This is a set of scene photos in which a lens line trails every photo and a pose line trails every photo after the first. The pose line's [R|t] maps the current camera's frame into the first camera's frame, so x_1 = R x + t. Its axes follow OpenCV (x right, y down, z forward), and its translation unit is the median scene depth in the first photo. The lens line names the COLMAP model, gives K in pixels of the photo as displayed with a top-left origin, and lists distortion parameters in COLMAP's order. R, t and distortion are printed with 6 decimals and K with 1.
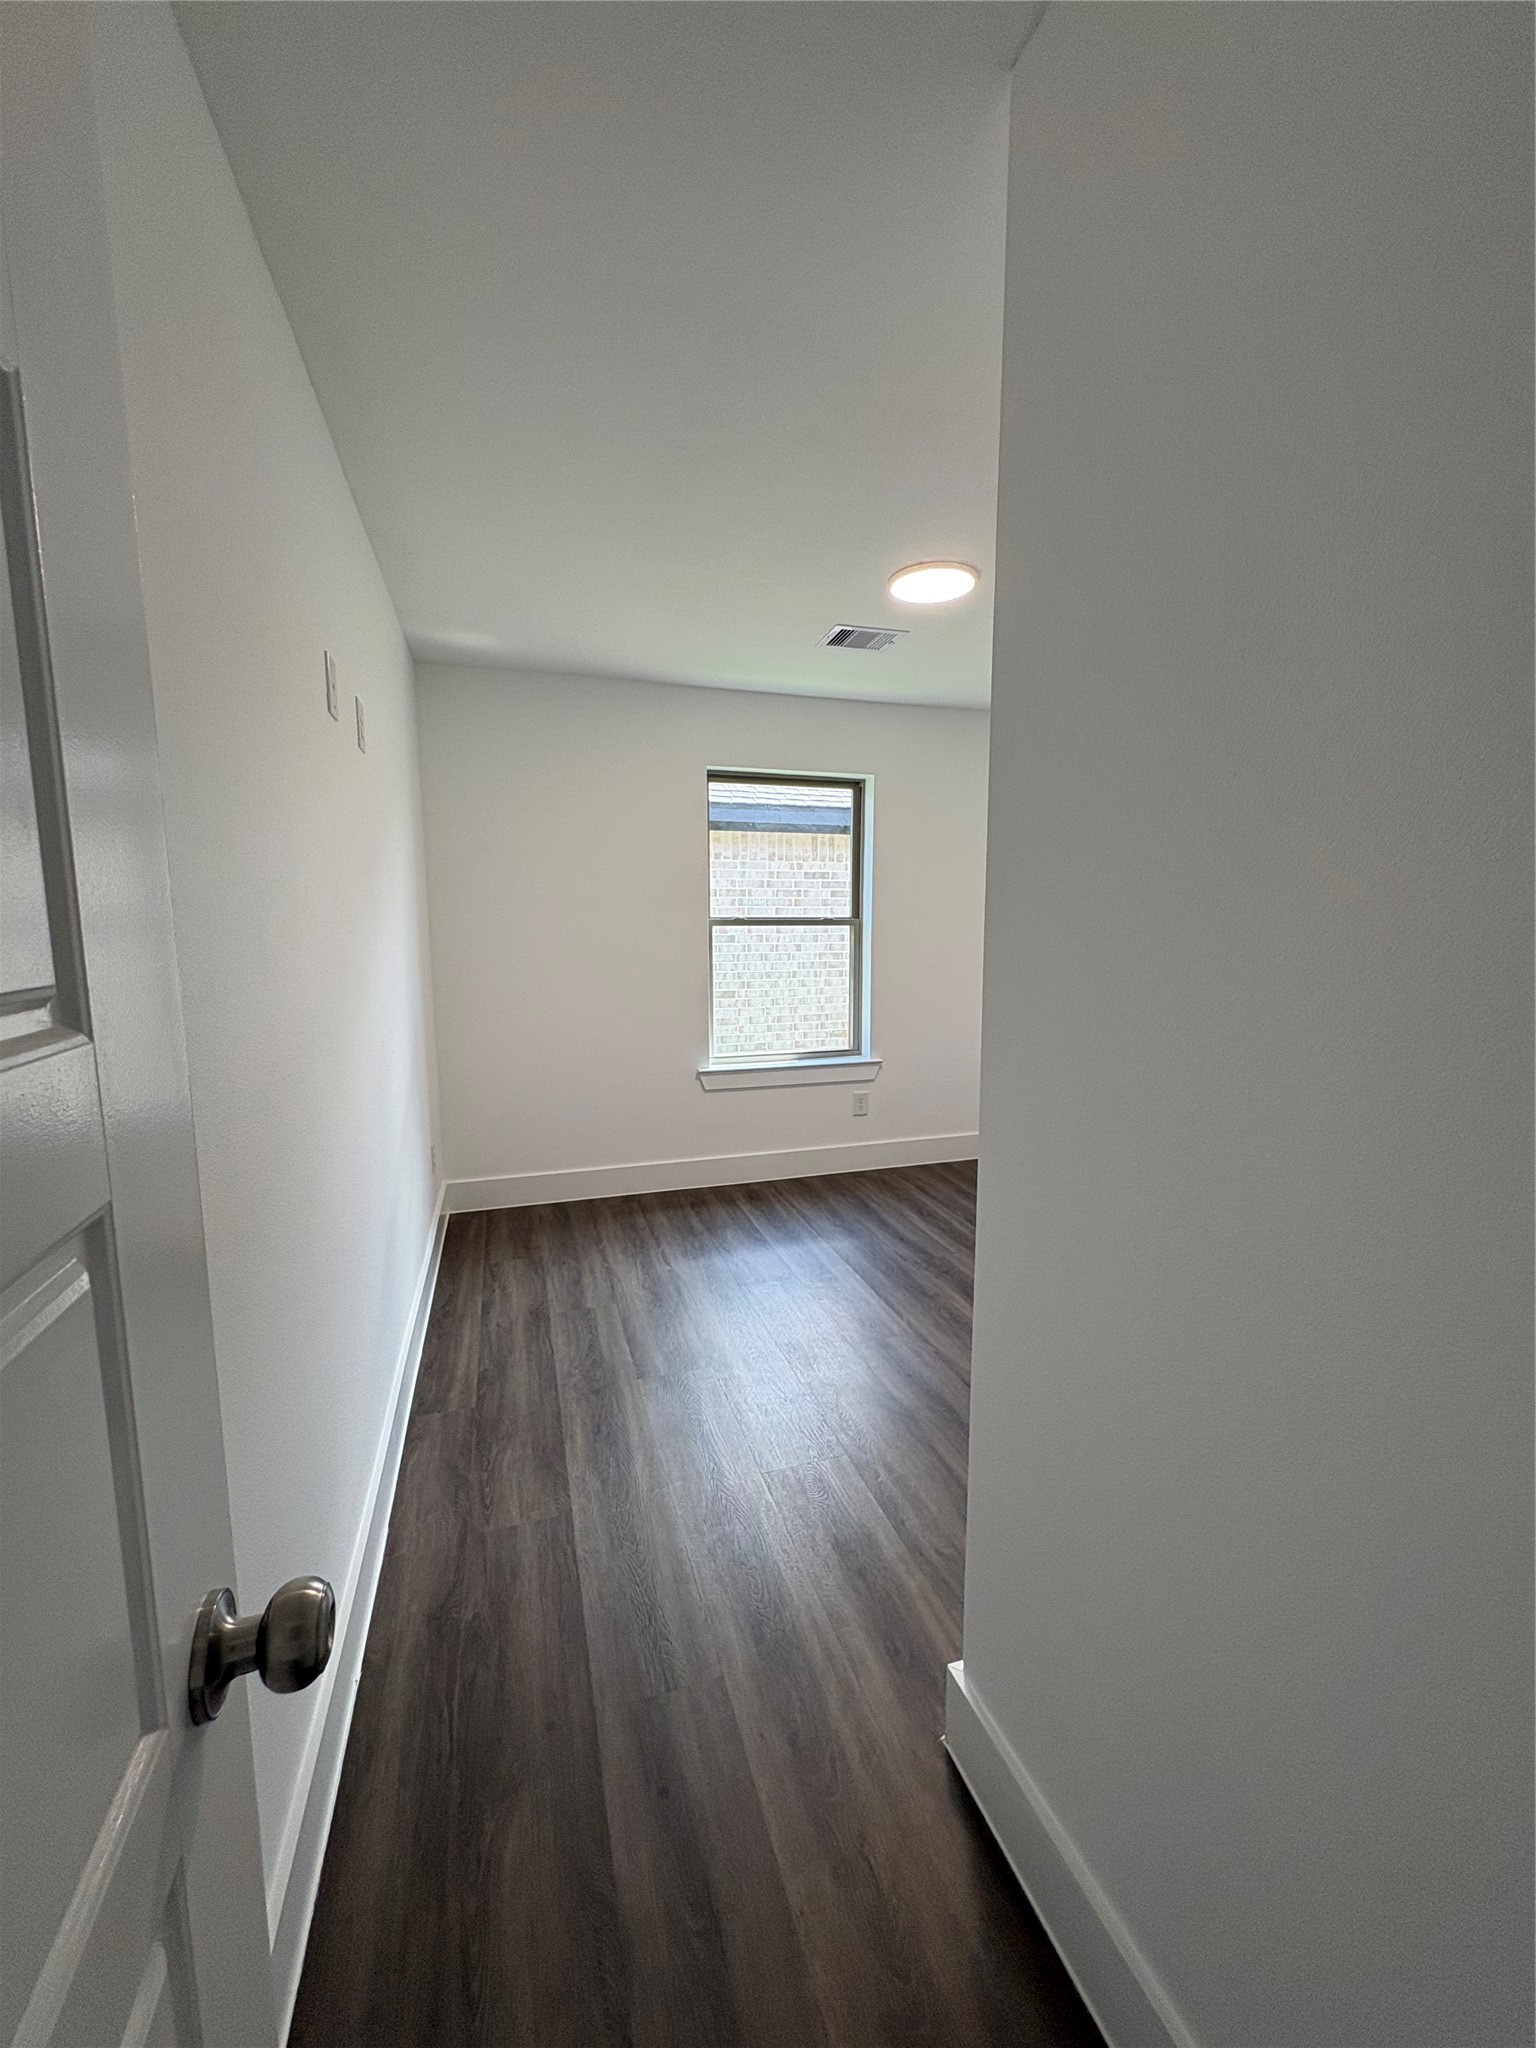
lens RADIAL K [[816.7, 0, 764.2], [0, 816.7, 1039.0], [0, 0, 1]] dist [-0.000930, 0.000514]
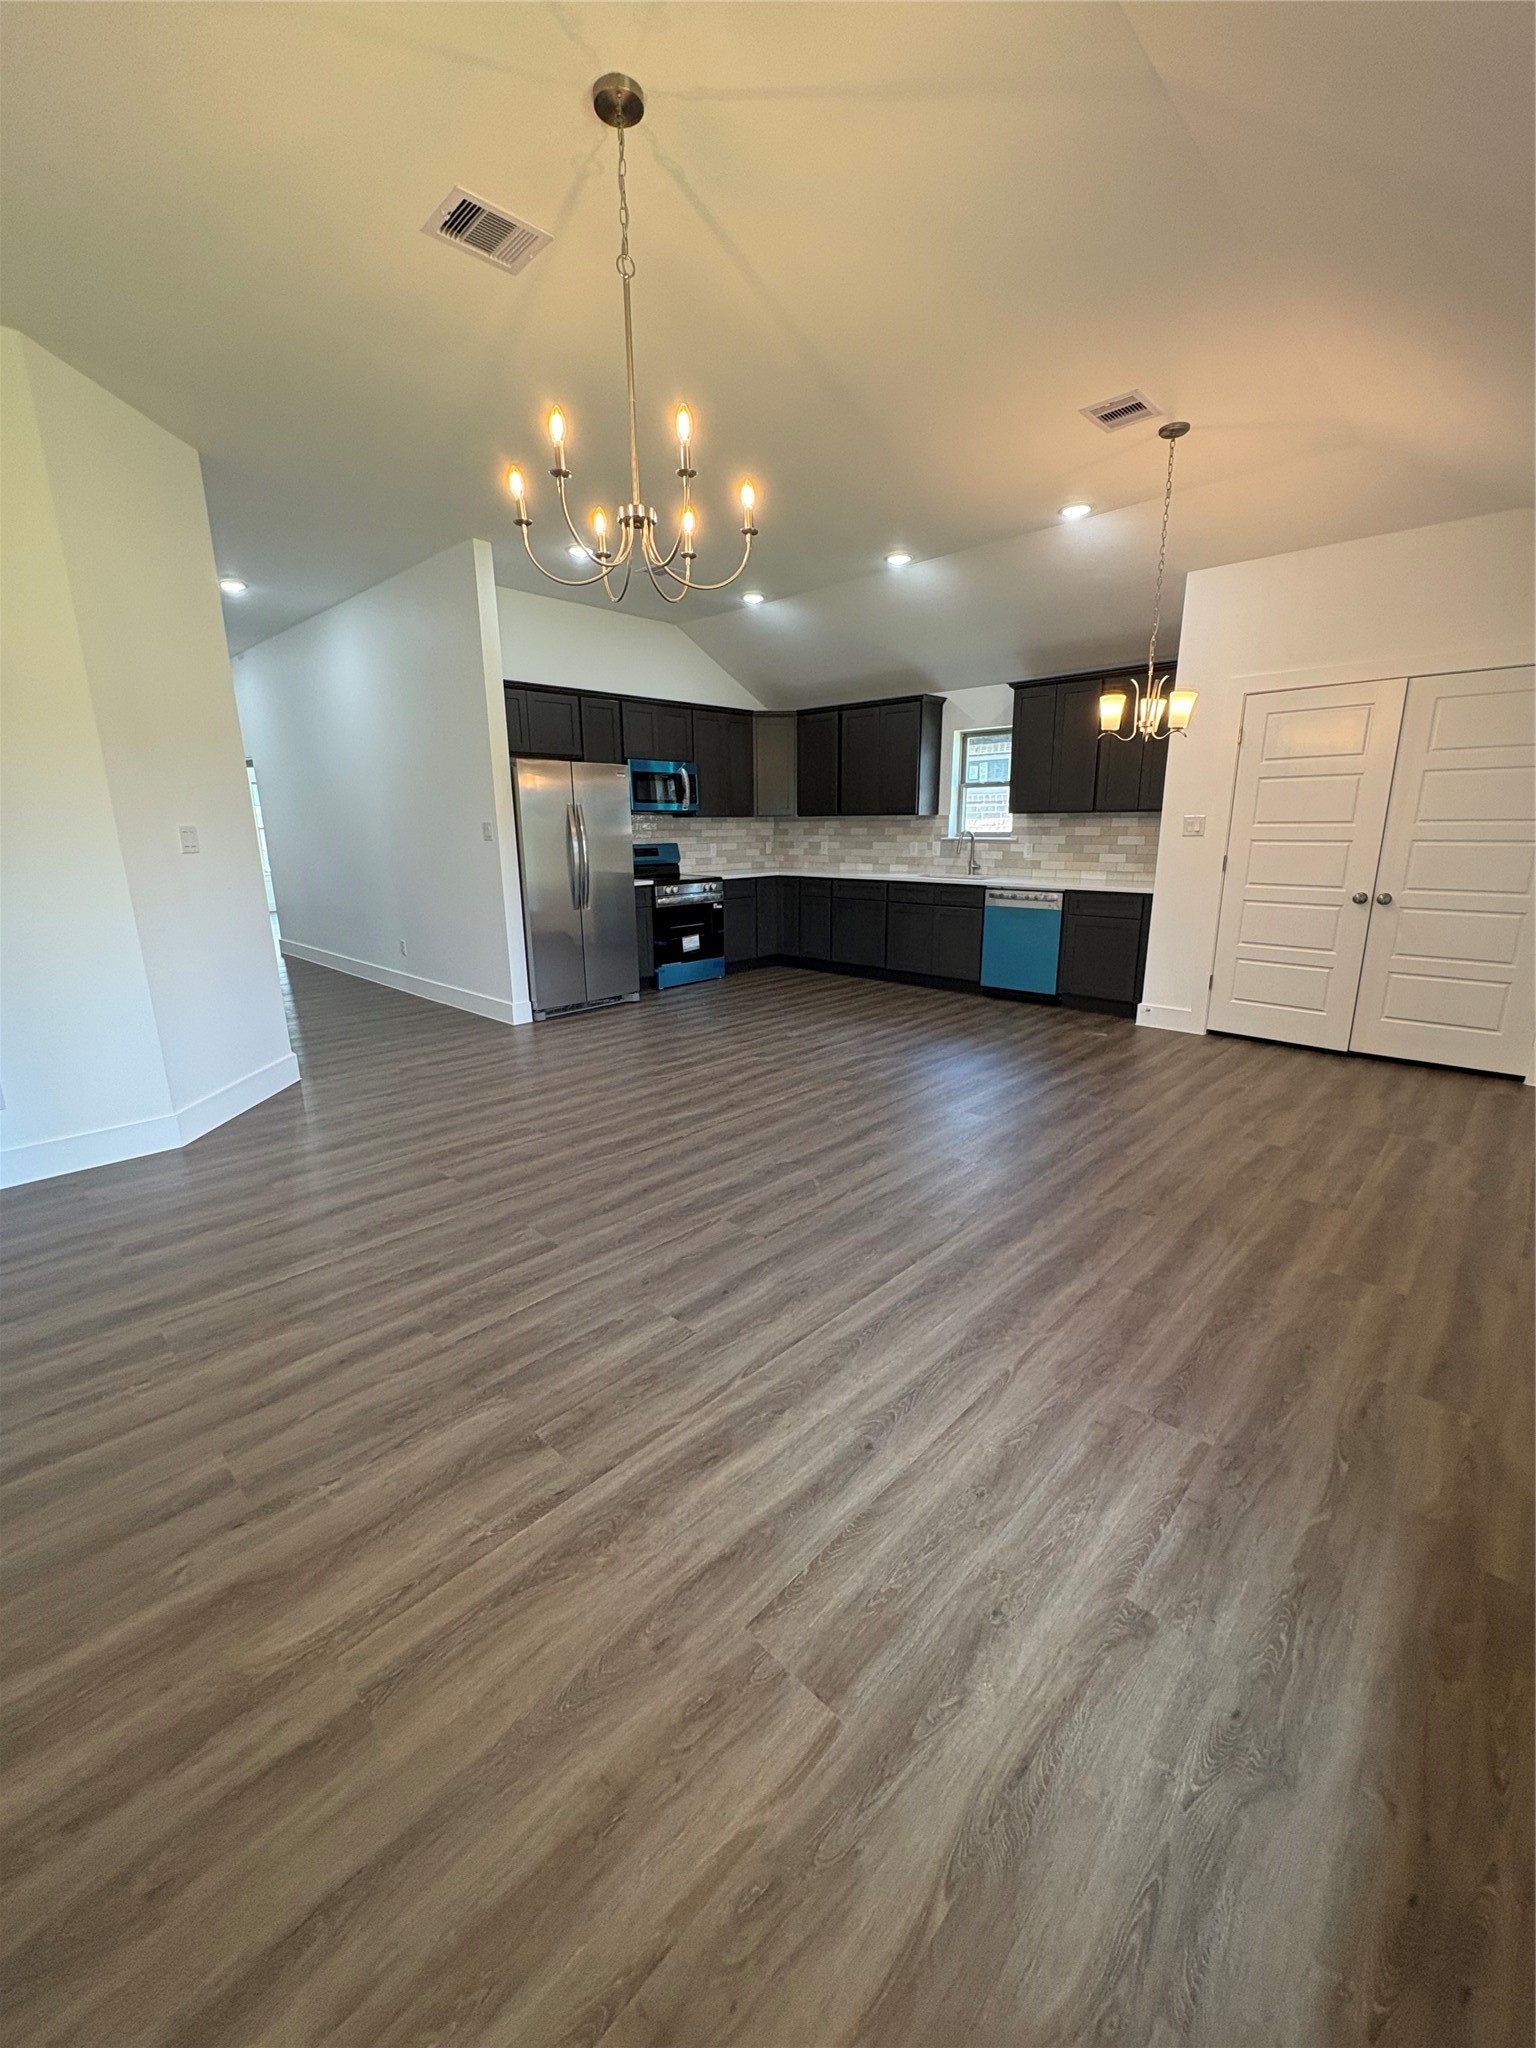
lens RADIAL K [[816.7, 0, 763.7], [0, 816.7, 1023.9], [0, 0, 1]] dist [-0.000930, 0.000514]
pose [[-0.484695, -0.205513, 0.850197, -0.194352], [0.134758, 0.942855, 0.304736, -0.186463], [-0.864240, 0.262275, -0.429303, 1.208741]]
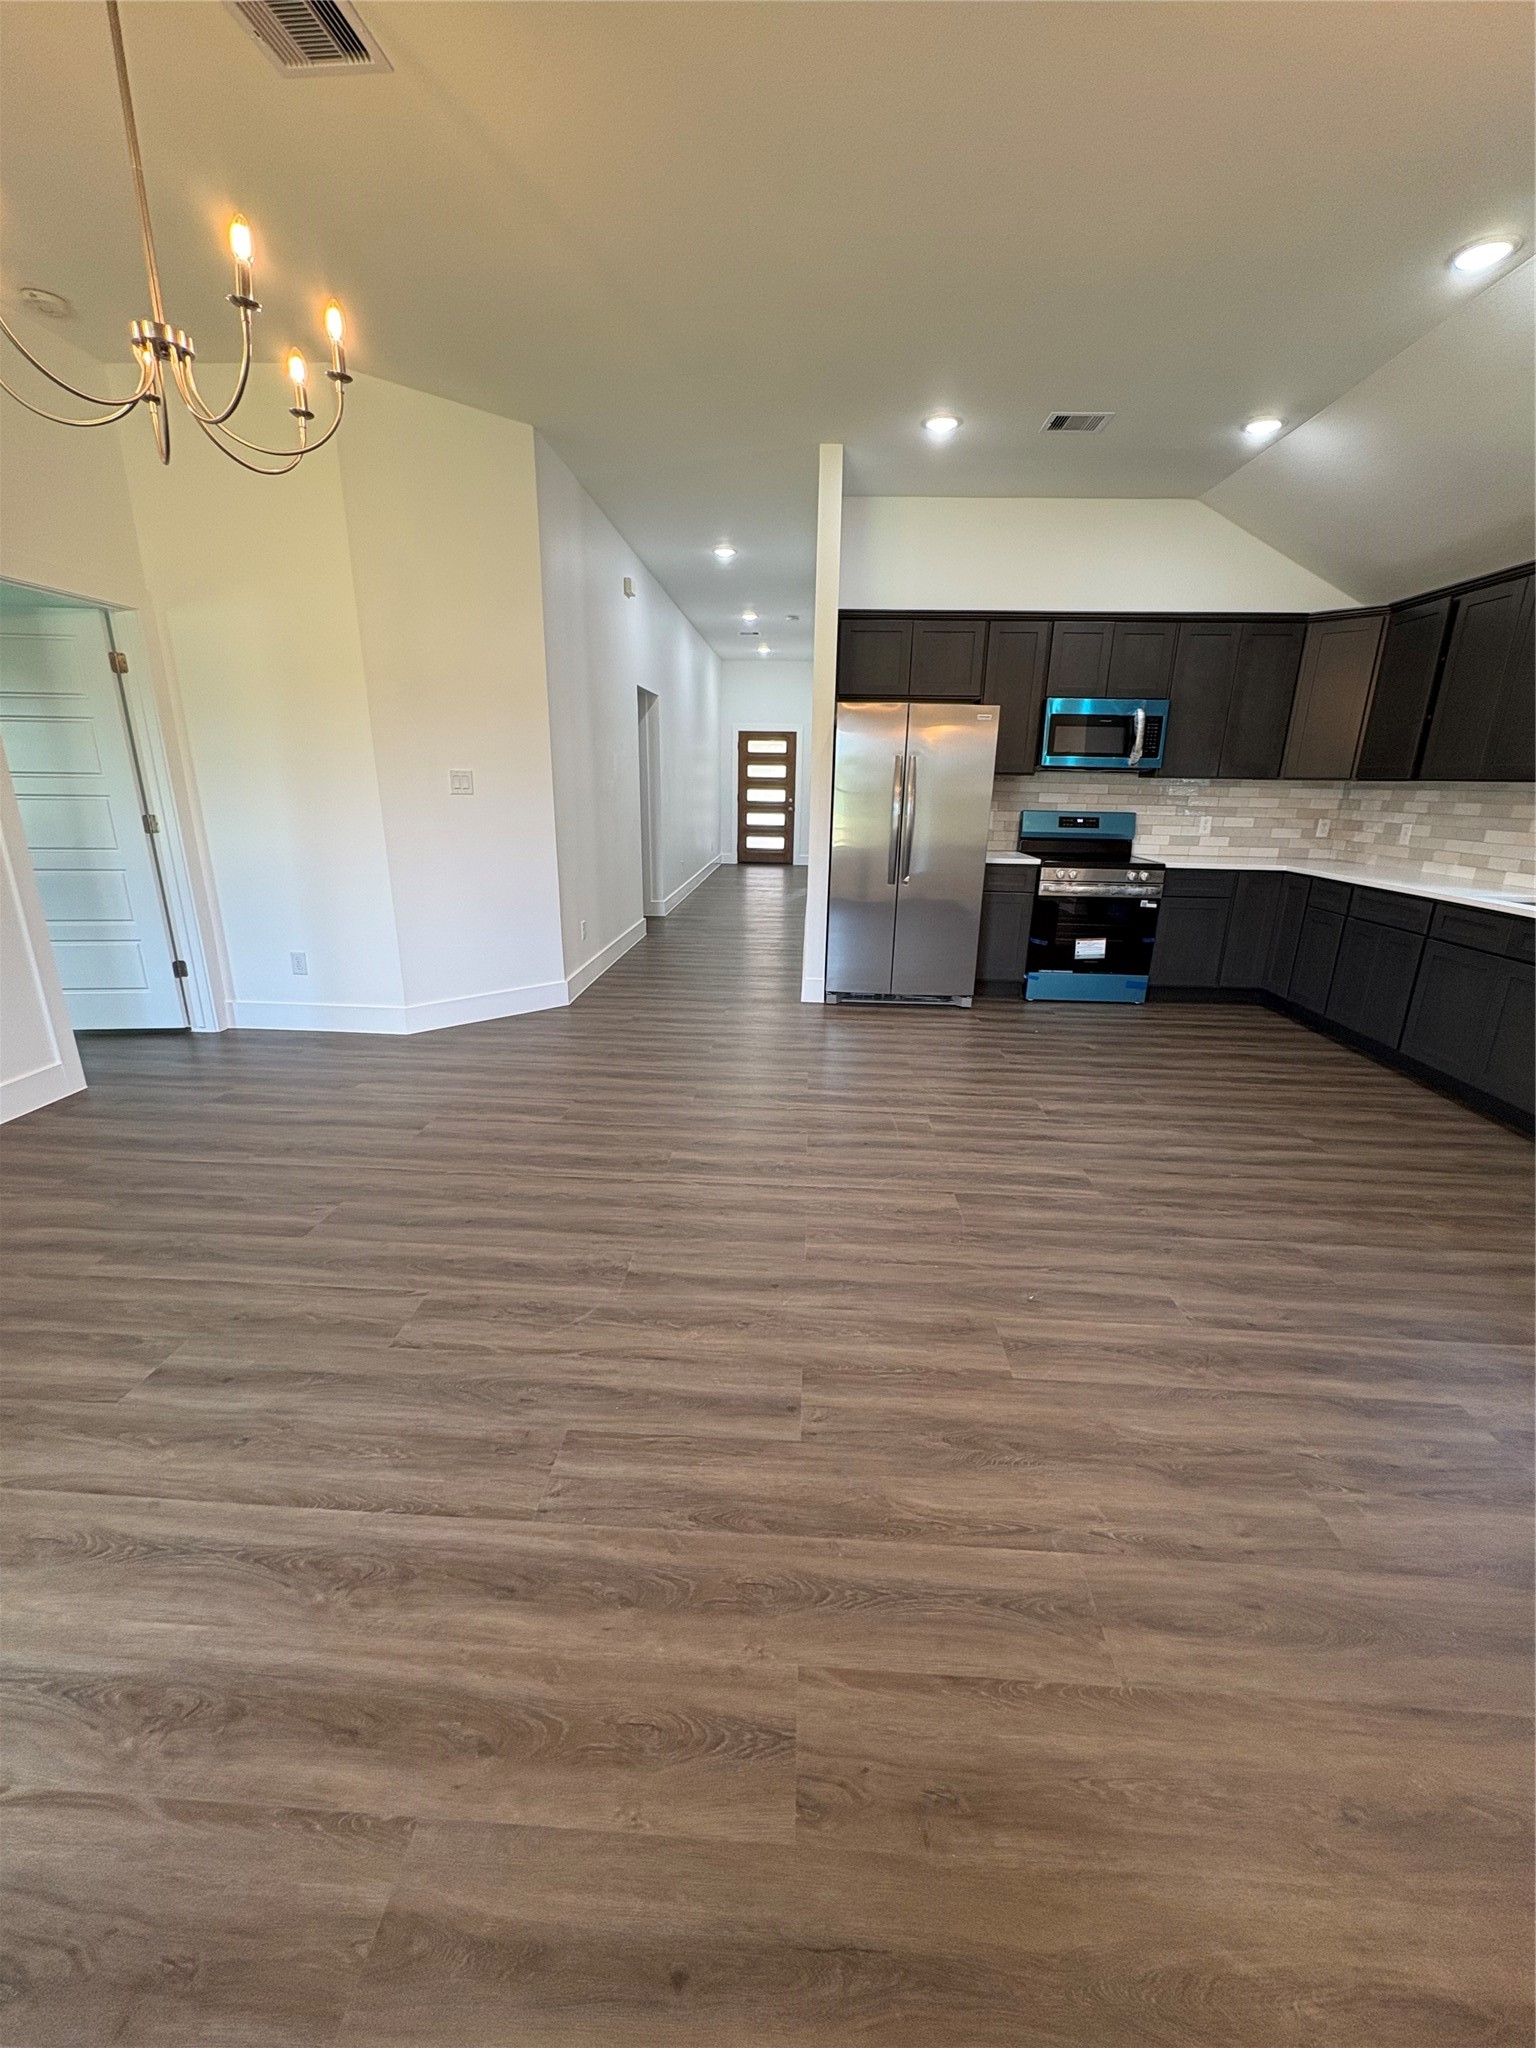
lens RADIAL K [[816.7, 0, 767.0], [0, 816.7, 1021.0], [0, 0, 1]] dist [-0.000930, 0.000514]
pose [[0.345324, -0.261821, 0.901222, 0.076403], [0.116554, 0.964826, 0.235639, -0.073108], [-0.931218, 0.023669, 0.363694, 0.429402]]
